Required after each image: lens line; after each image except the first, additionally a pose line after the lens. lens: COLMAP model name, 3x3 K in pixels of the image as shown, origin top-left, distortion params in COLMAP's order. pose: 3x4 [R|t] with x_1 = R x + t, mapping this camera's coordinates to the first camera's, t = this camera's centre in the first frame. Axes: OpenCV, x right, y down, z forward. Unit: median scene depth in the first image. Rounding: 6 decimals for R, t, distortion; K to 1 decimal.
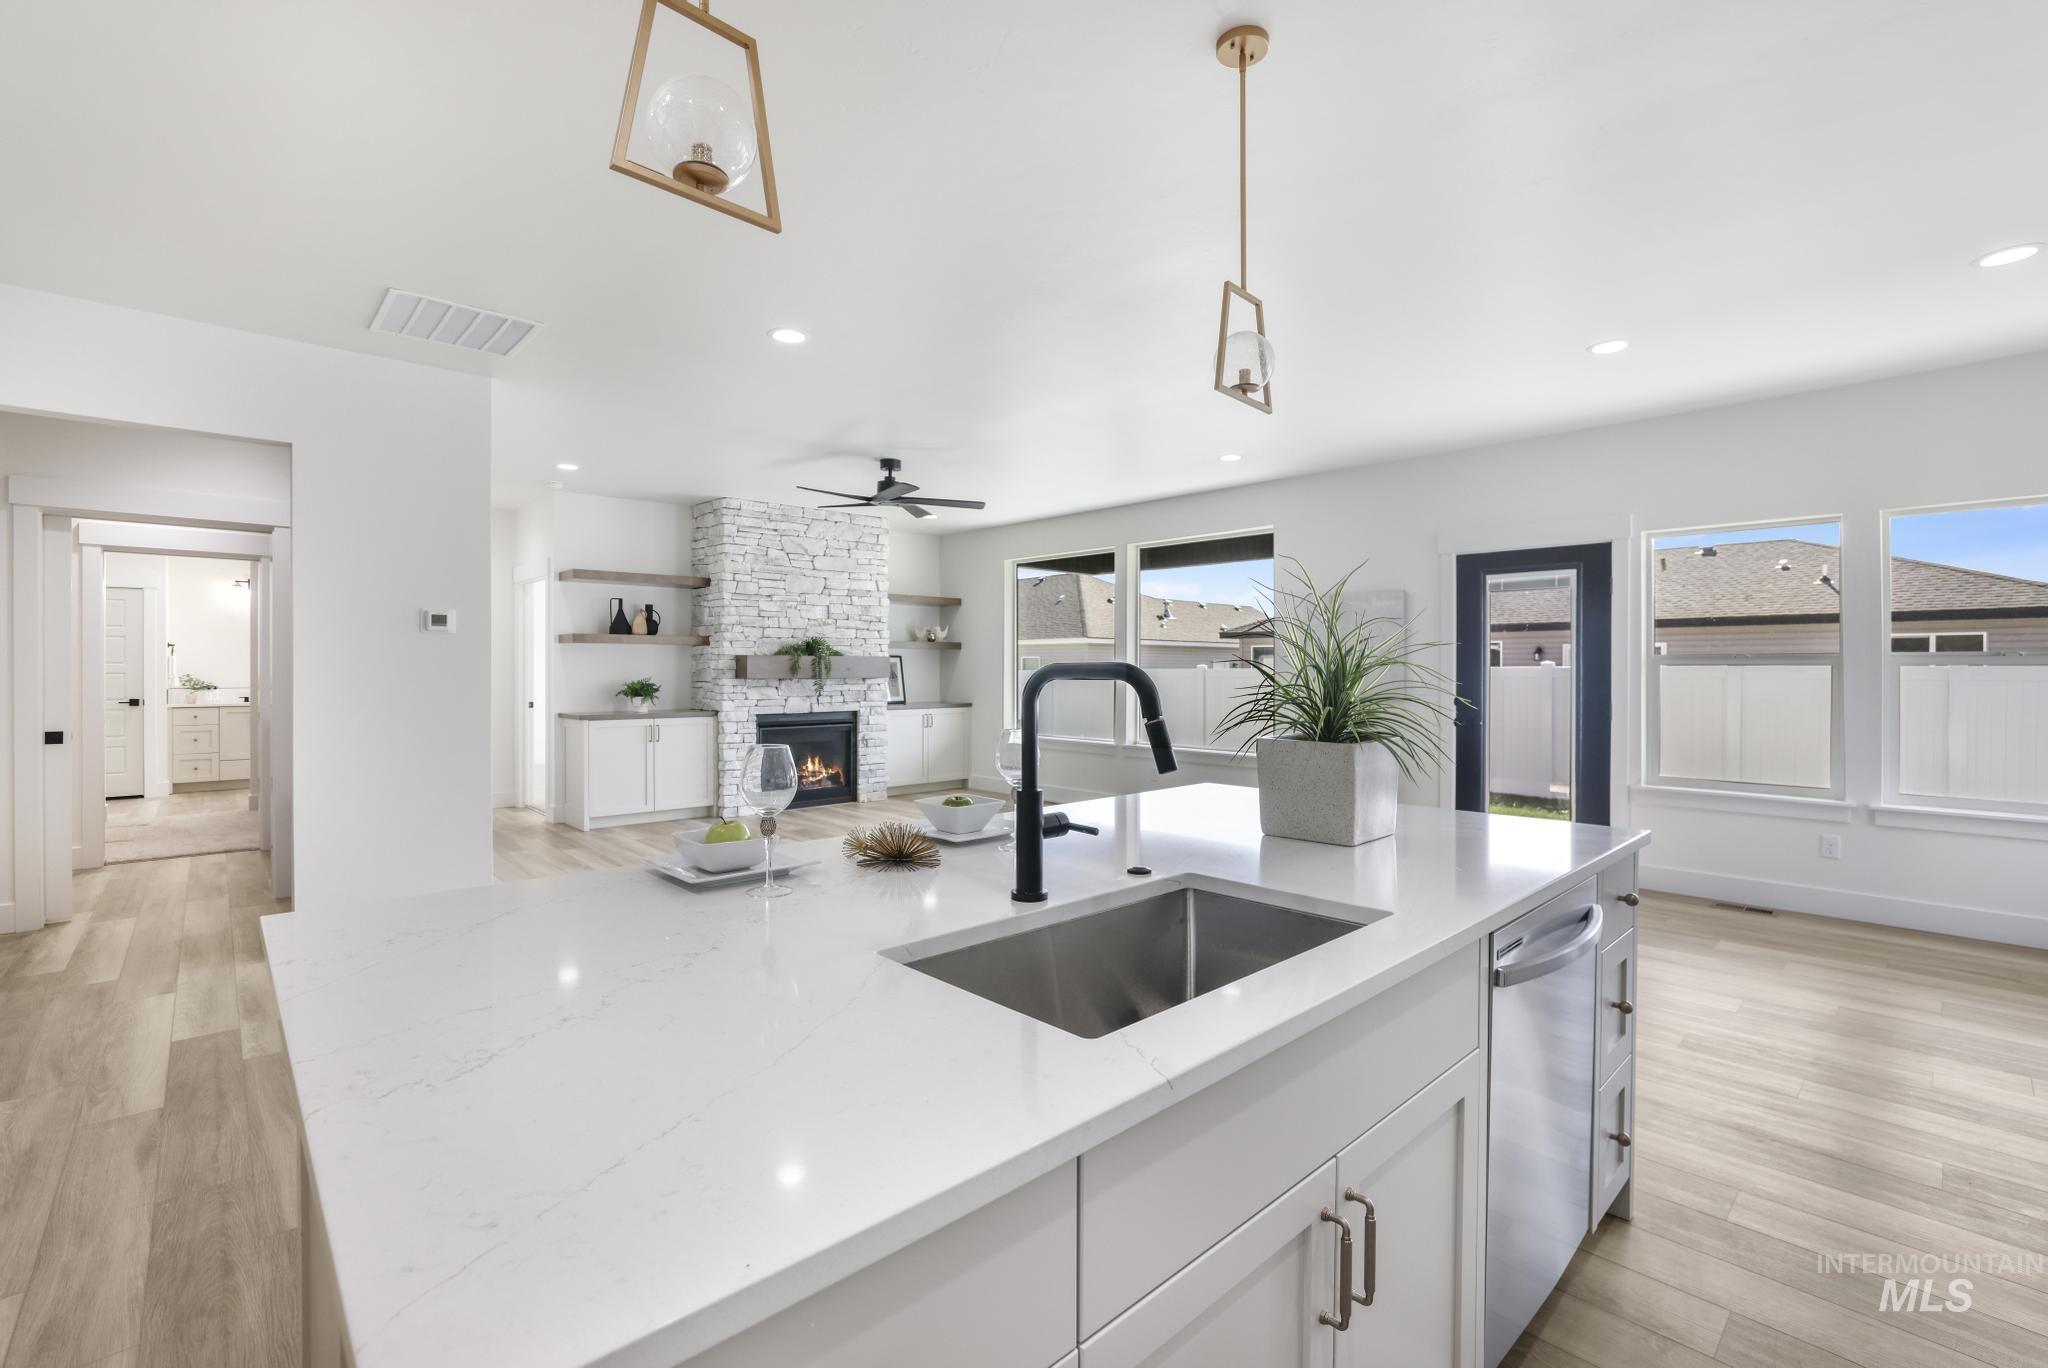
lens RADIAL K [[905.3, 0, 1018.1], [0, 905.3, 671.6], [0, 0, 1]] dist [-0.048228, 0.020386]
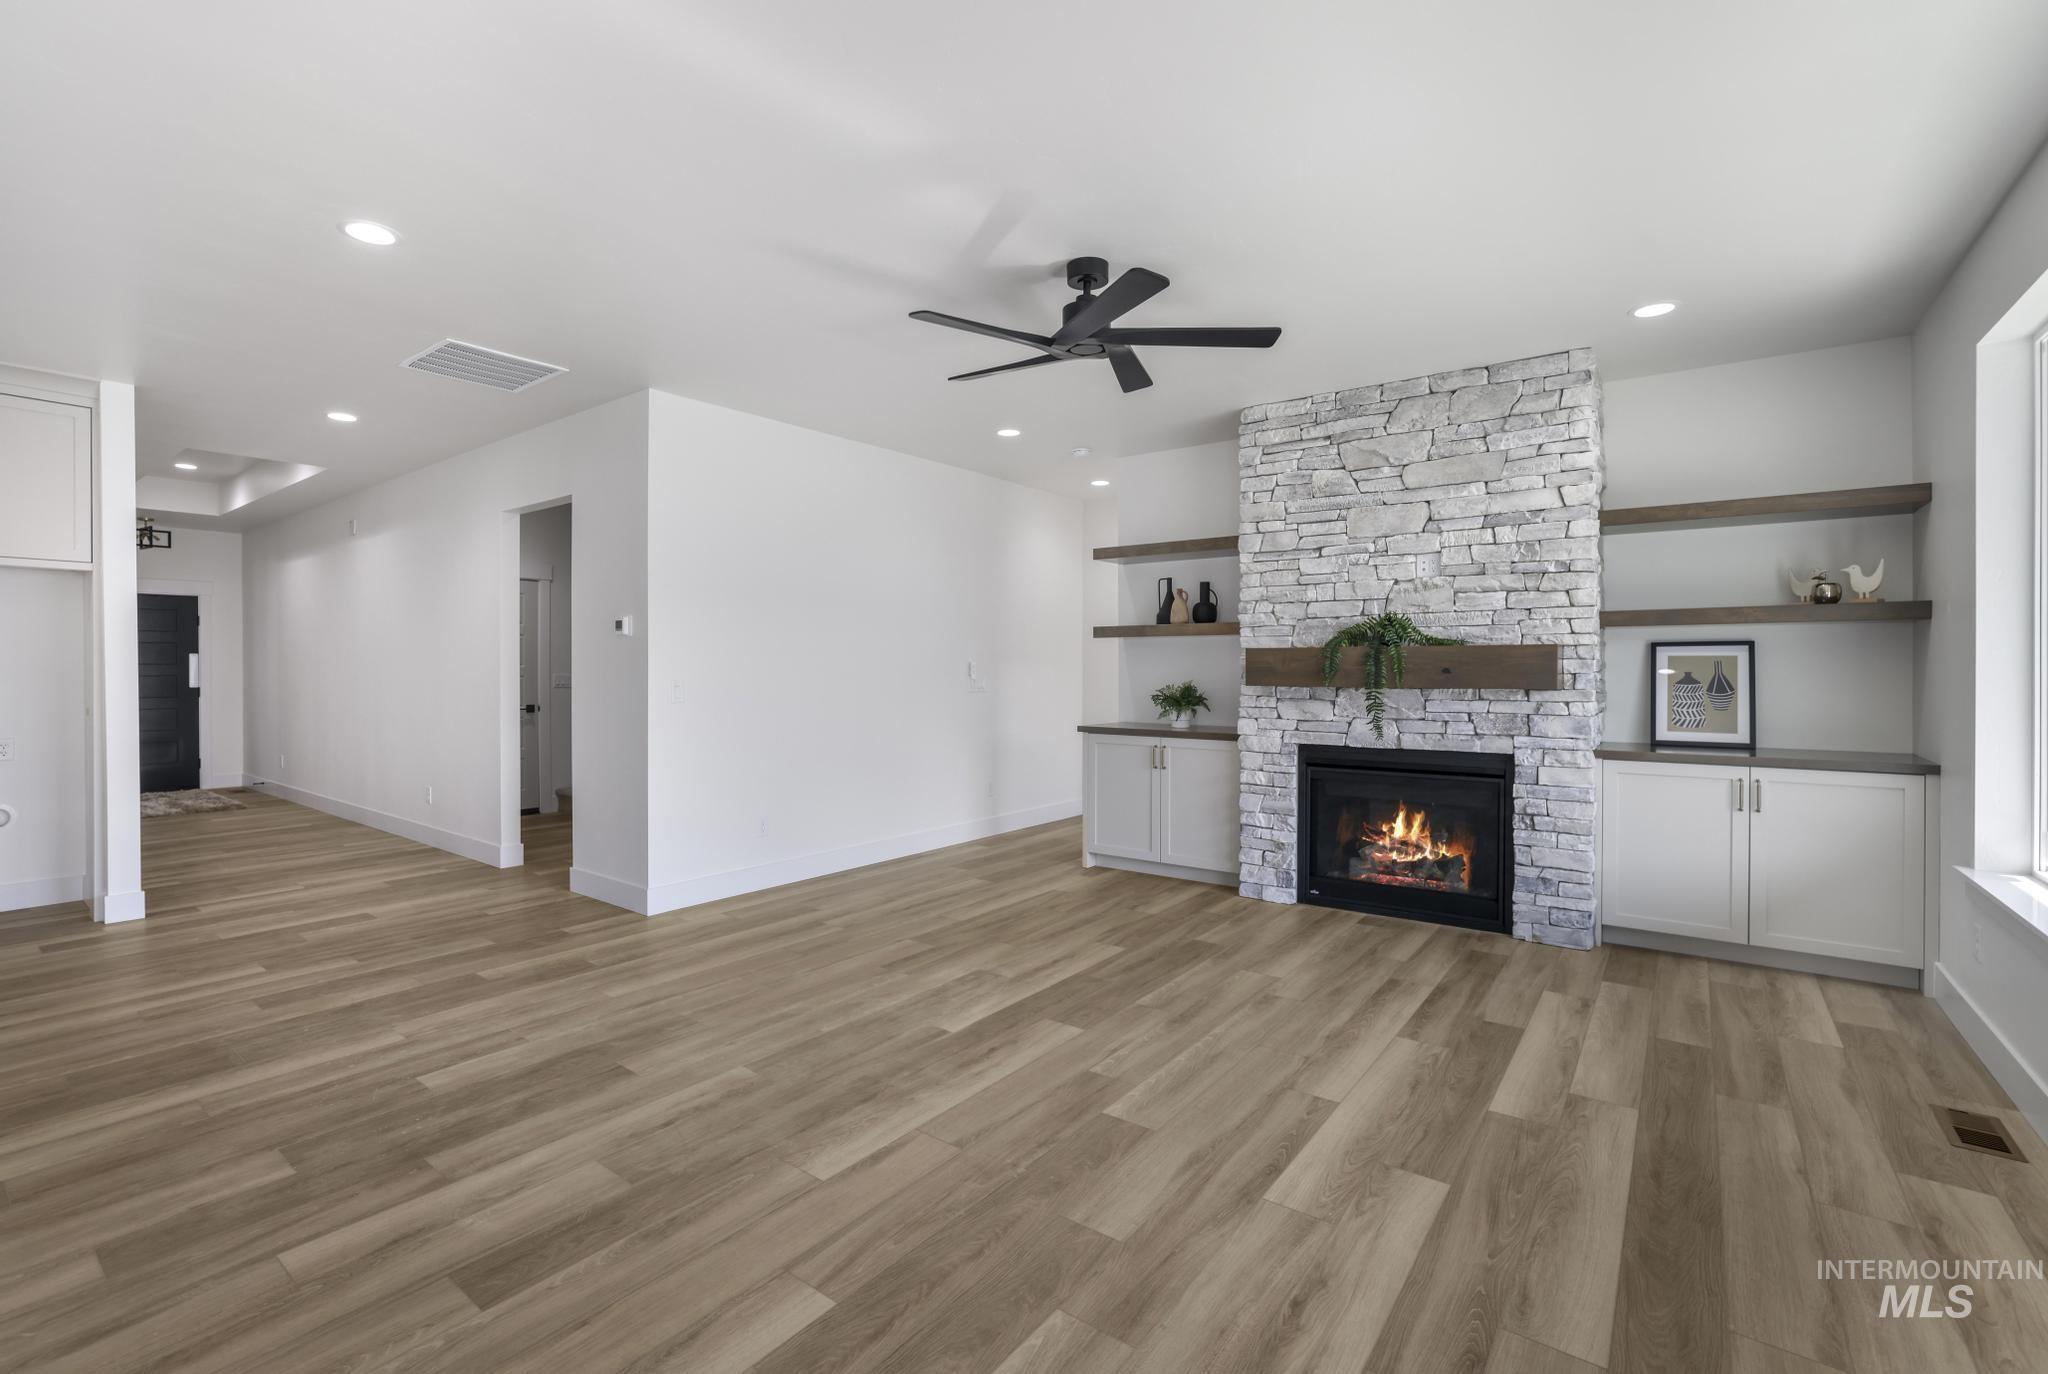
lens RADIAL K [[913.4, 0, 1002.2], [0, 913.4, 670.9], [0, 0, 1]] dist [-0.050961, 0.022327]
pose [[0.173169, 0.003306, -0.984887, 0.278430], [-0.002676, 0.999992, 0.002886, -0.003607], [0.984888, 0.002135, 0.173177, 0.672538]]
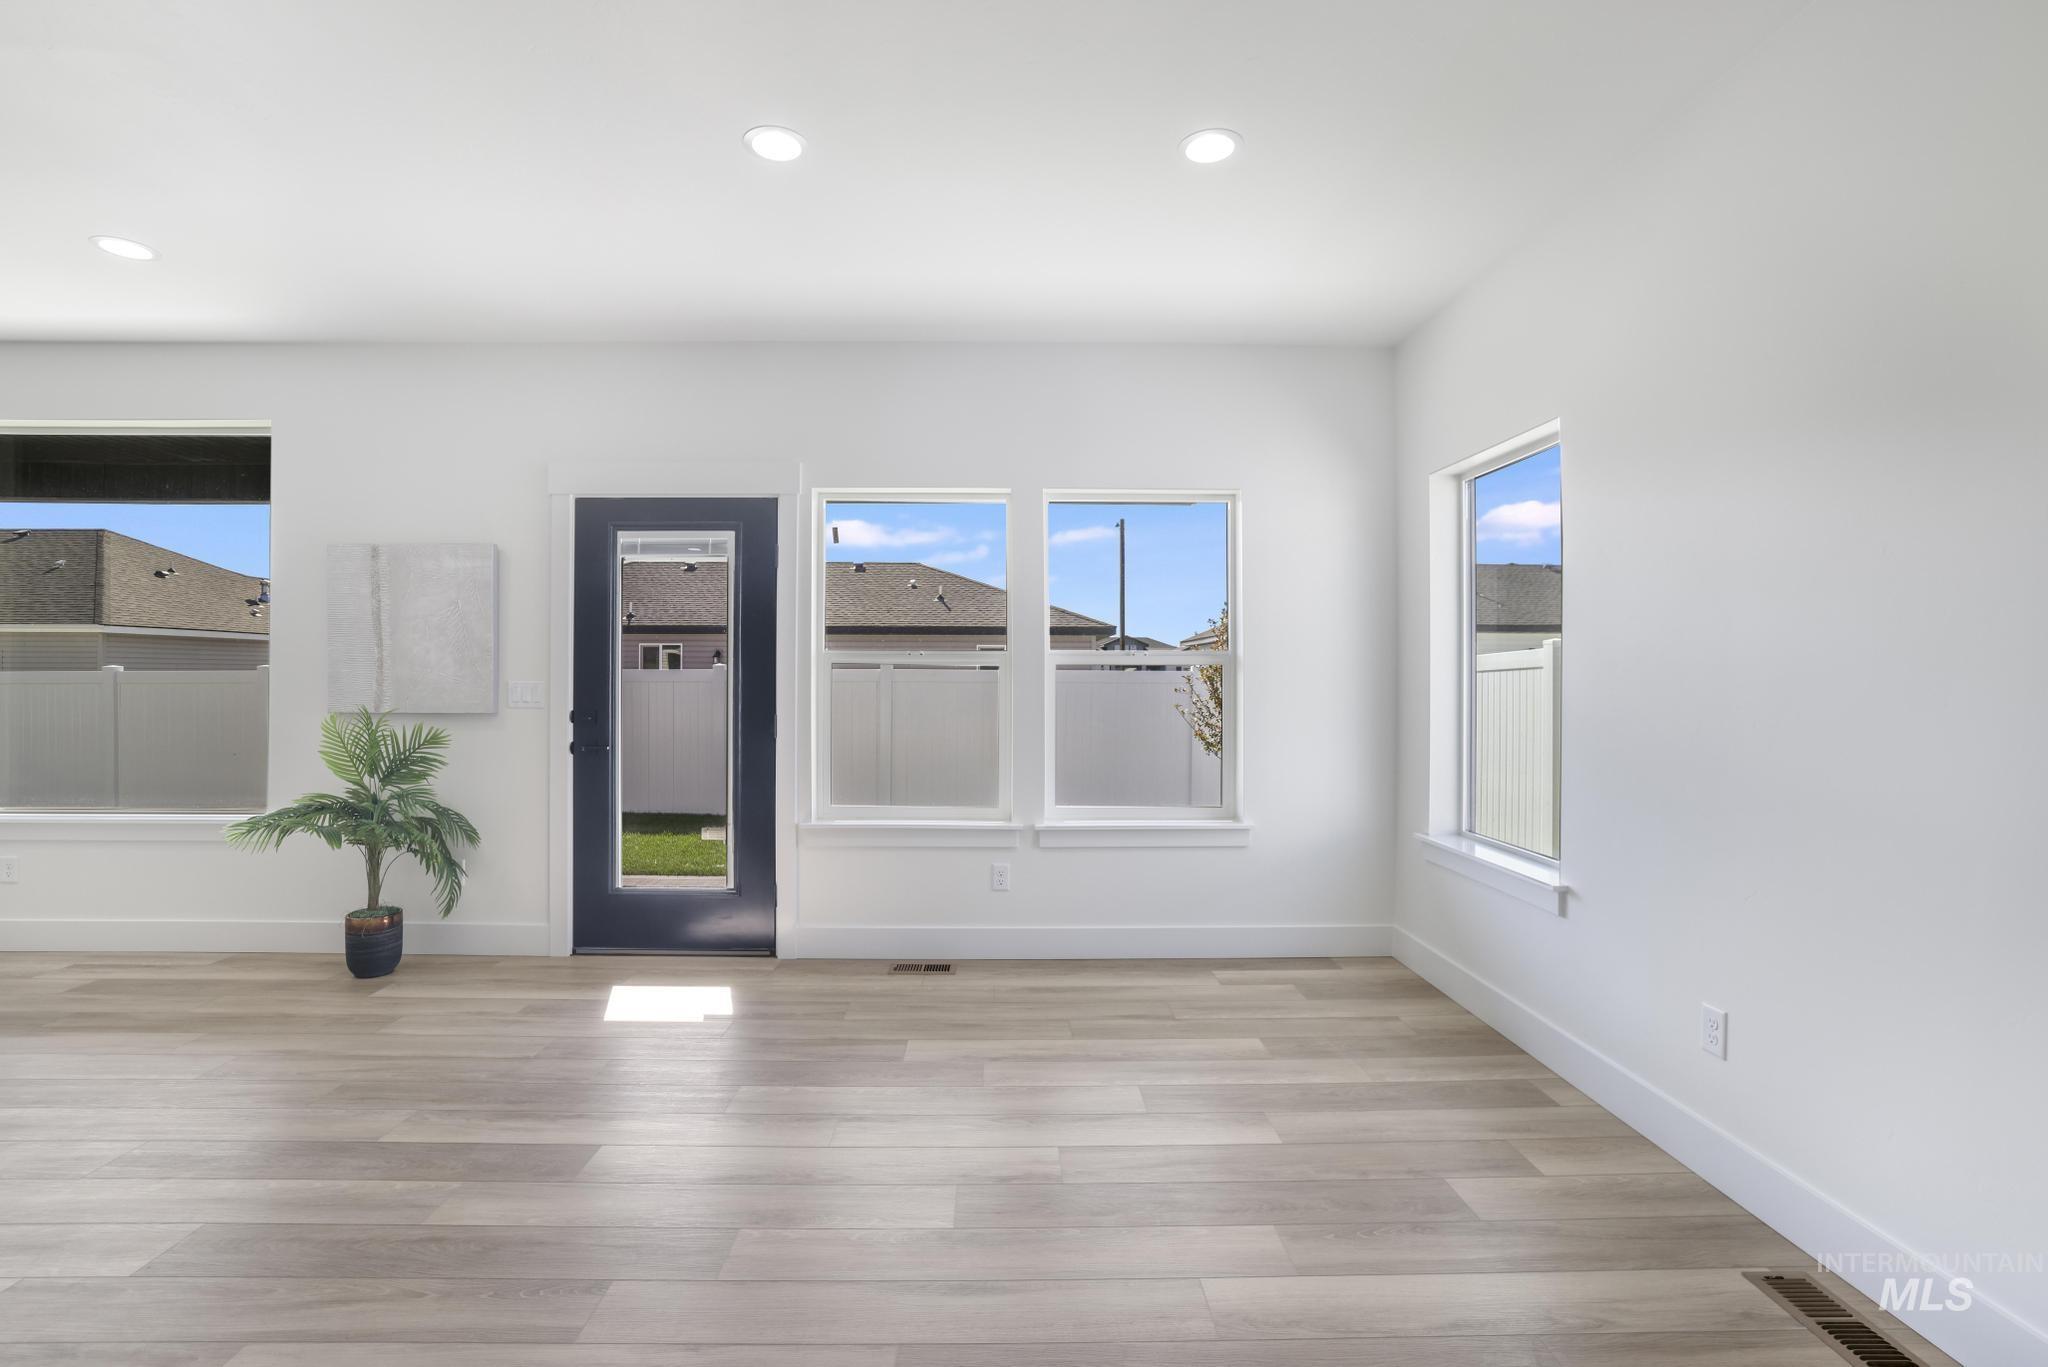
lens RADIAL K [[905.3, 0, 1018.1], [0, 905.3, 671.1], [0, 0, 1]] dist [-0.048228, 0.020386]
pose [[0.665757, 0.004705, 0.746154, 0.158510], [-0.000357, 0.999982, -0.005987, 0.001989], [-0.746168, 0.003719, 0.665747, 0.230670]]
